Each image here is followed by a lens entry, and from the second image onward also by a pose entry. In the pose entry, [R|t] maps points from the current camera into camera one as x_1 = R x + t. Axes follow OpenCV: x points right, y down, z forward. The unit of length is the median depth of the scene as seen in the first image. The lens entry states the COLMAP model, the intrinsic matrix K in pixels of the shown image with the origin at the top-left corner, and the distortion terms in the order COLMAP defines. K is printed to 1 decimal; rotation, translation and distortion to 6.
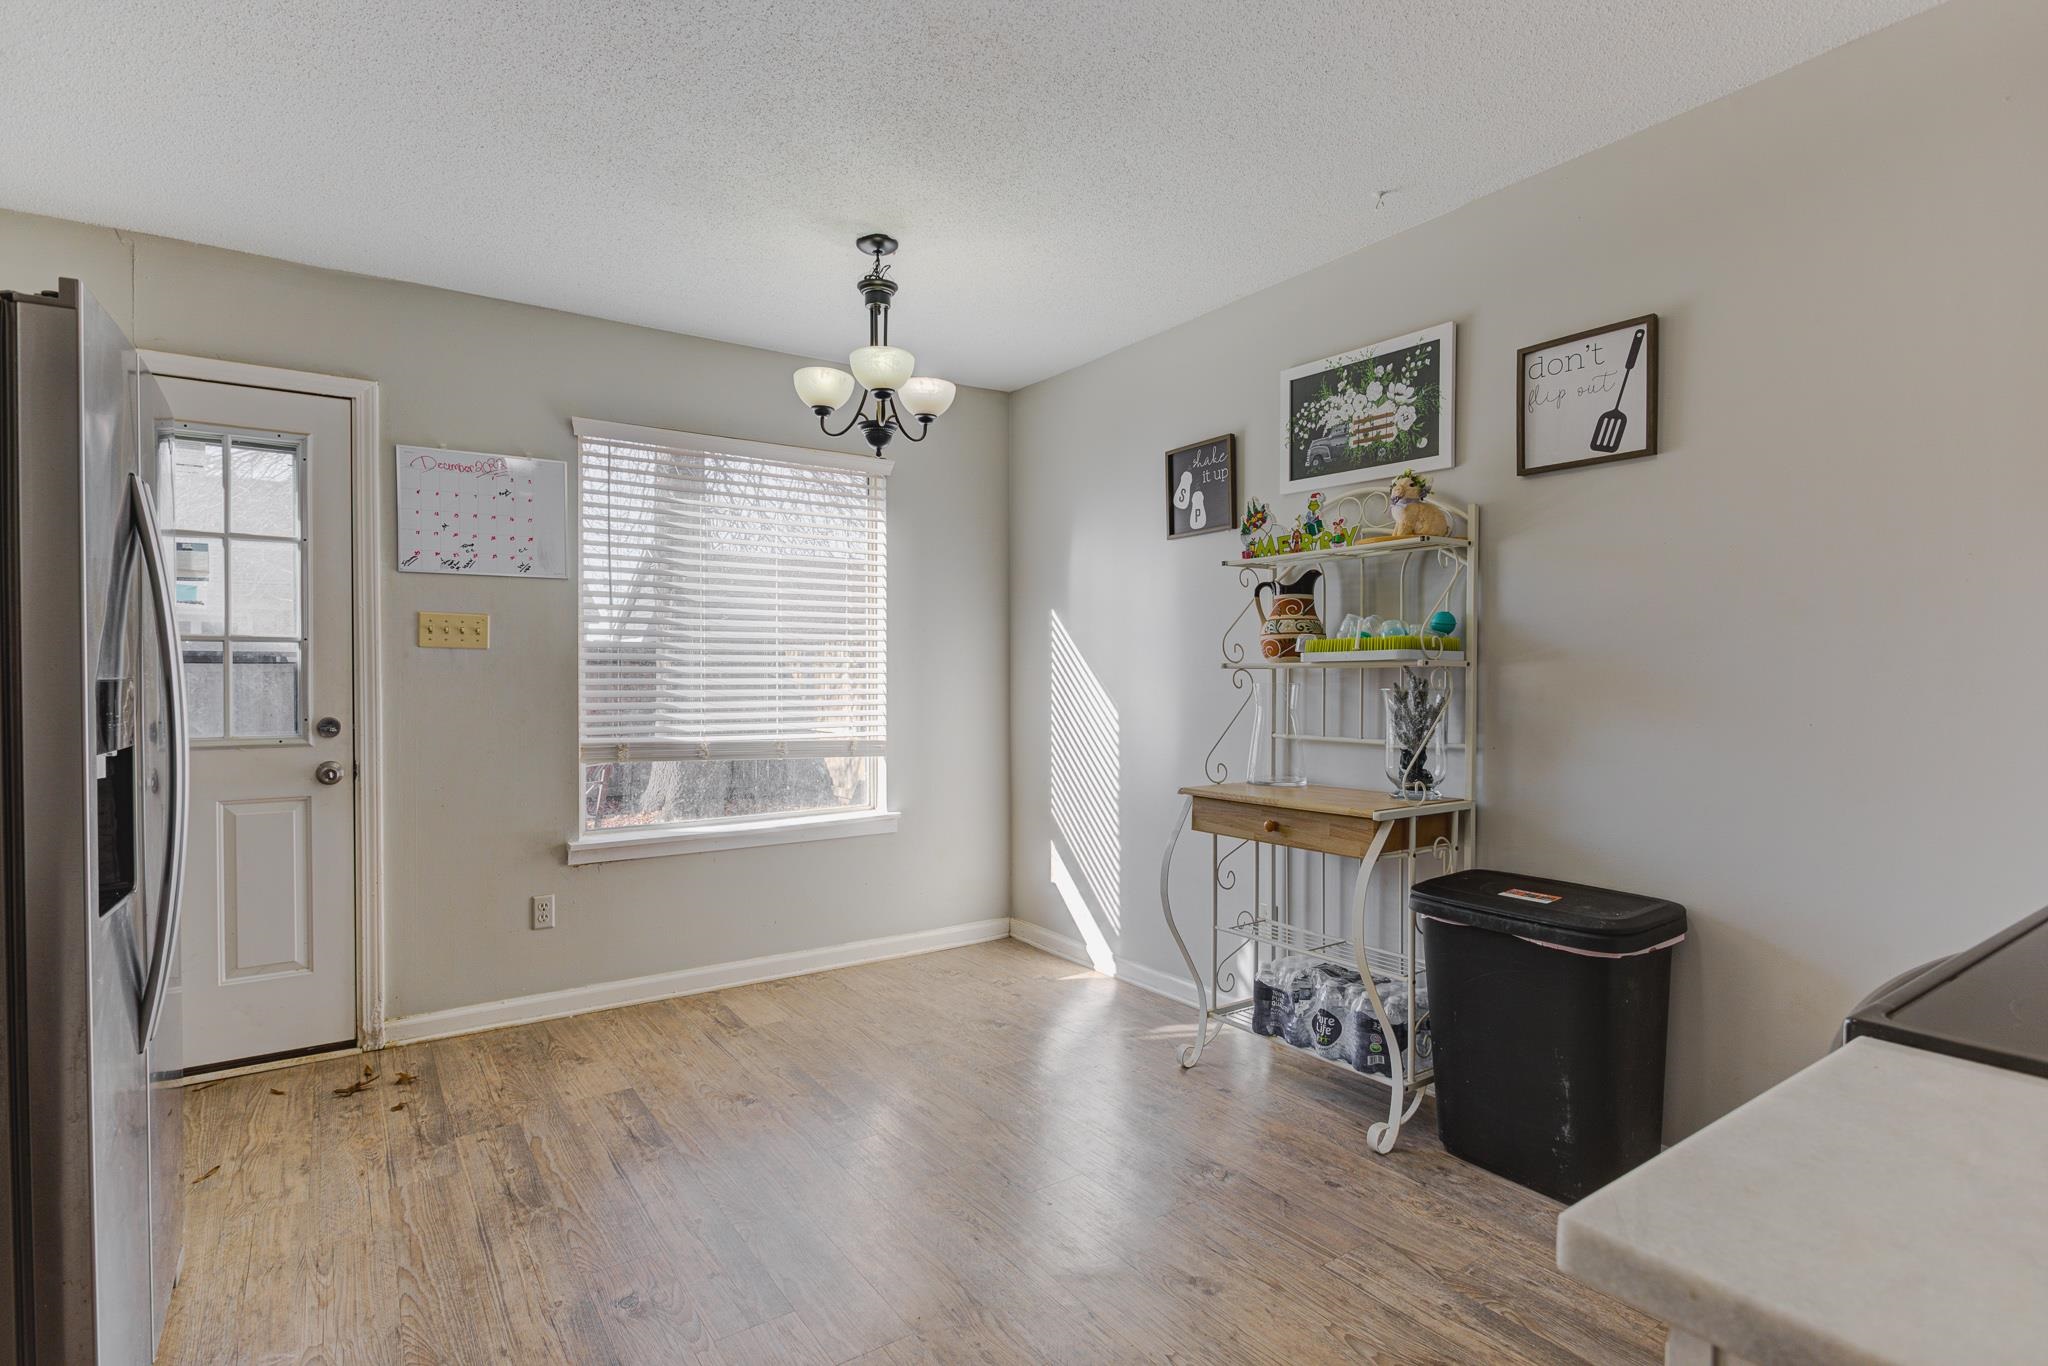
lens RADIAL K [[996.9, 0, 1026.1], [0, 996.9, 683.0], [0, 0, 1]] dist [0.004004, 0.000214]
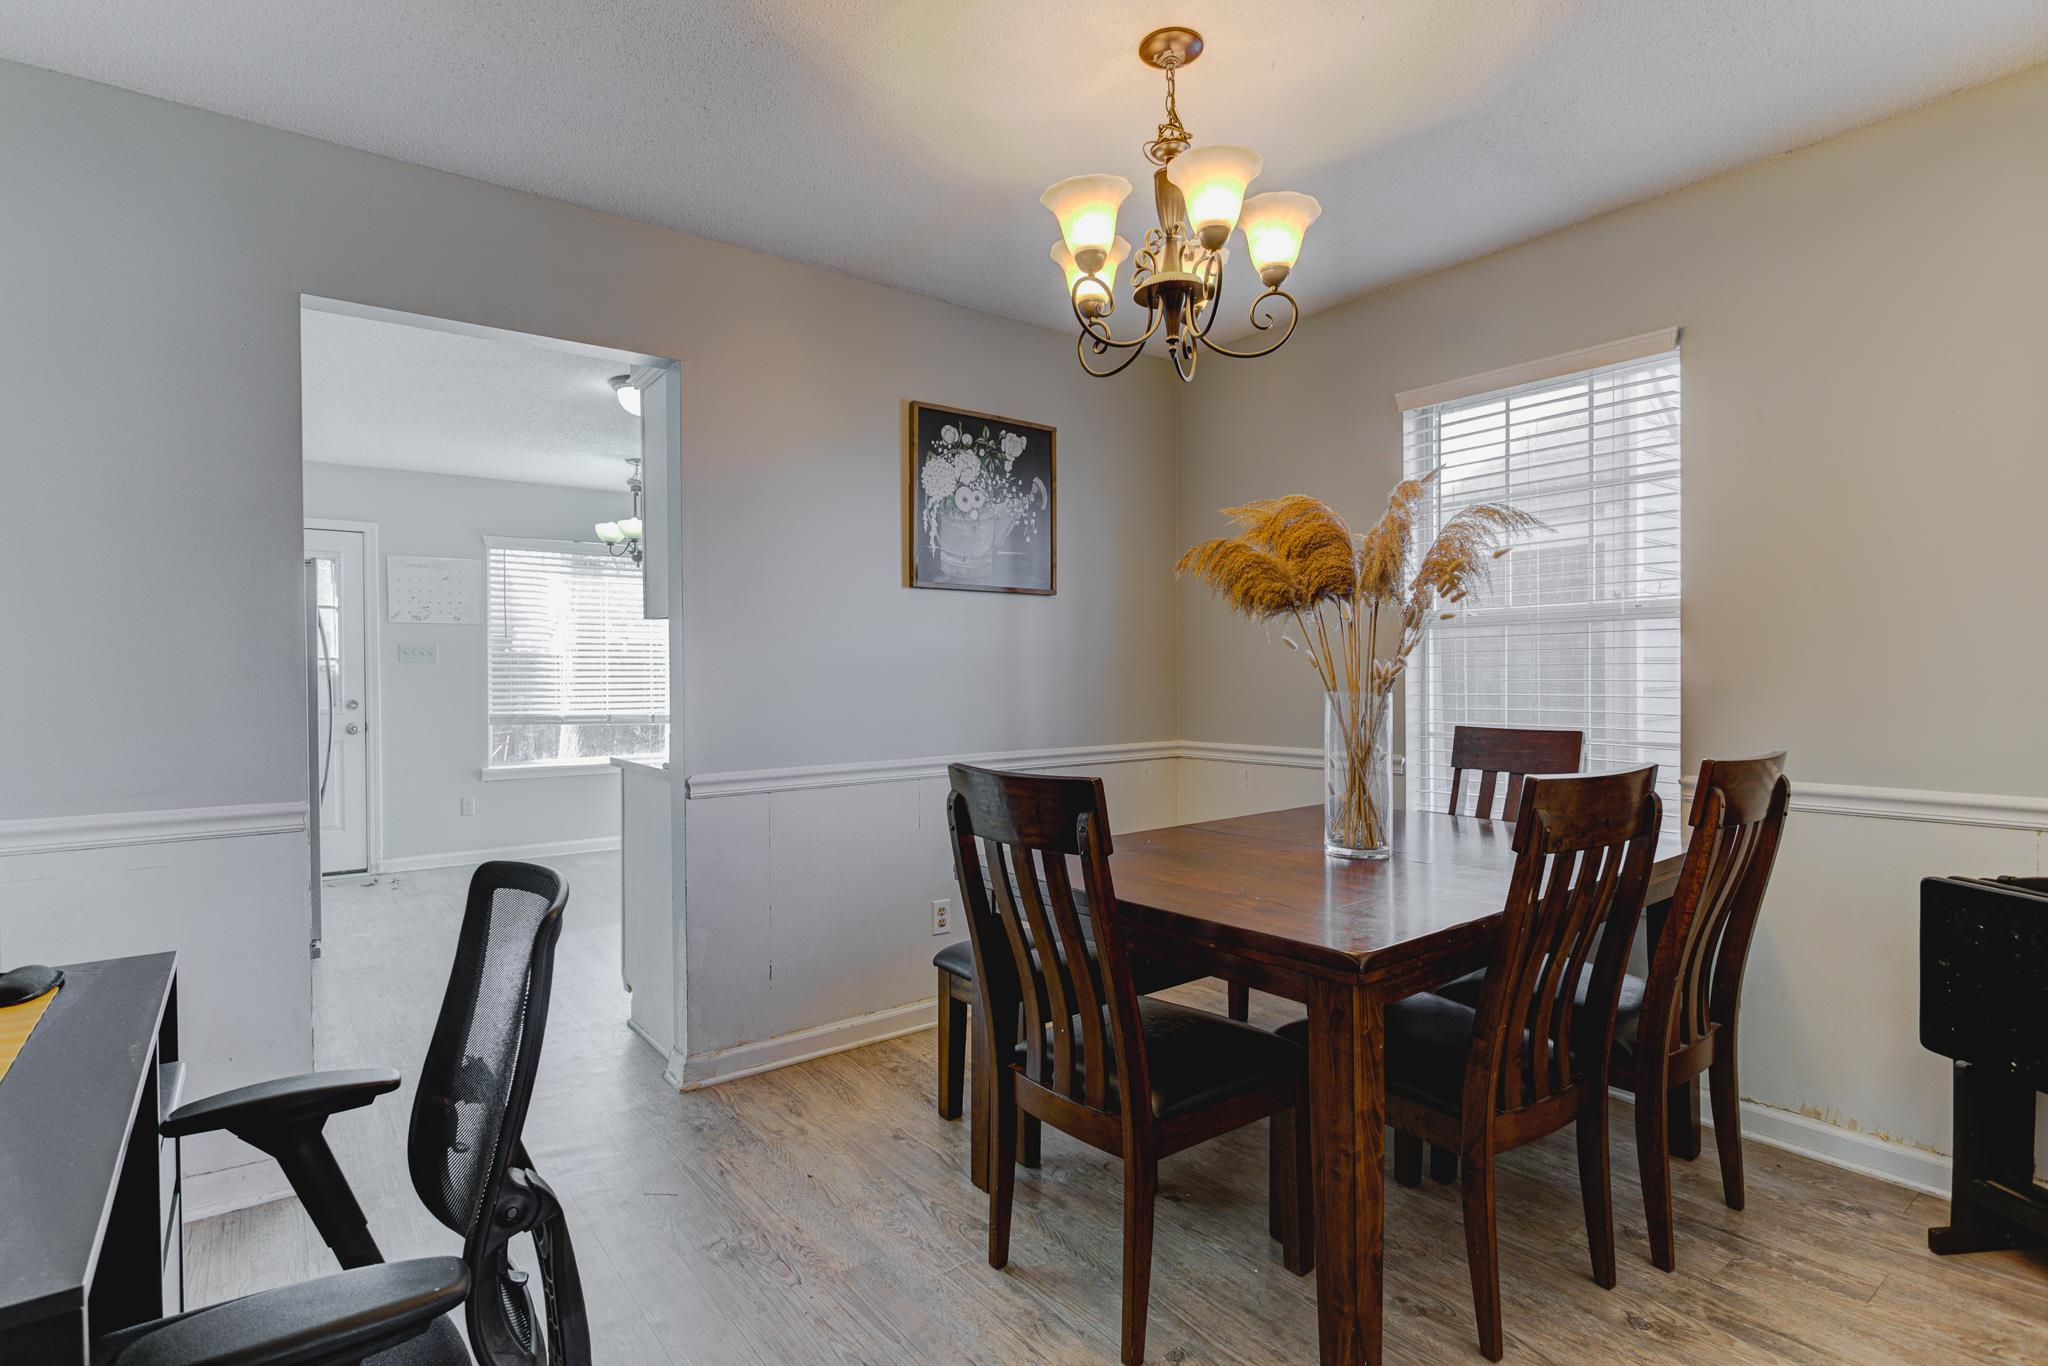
lens RADIAL K [[996.9, 0, 1019.8], [0, 996.9, 678.9], [0, 0, 1]] dist [0.004004, 0.000214]
pose [[0.998700, -0.005059, 0.050726, 0.475978], [0.005081, 0.999987, -0.000295, 0.001967], [-0.050724, 0.000553, 0.998713, -0.961460]]
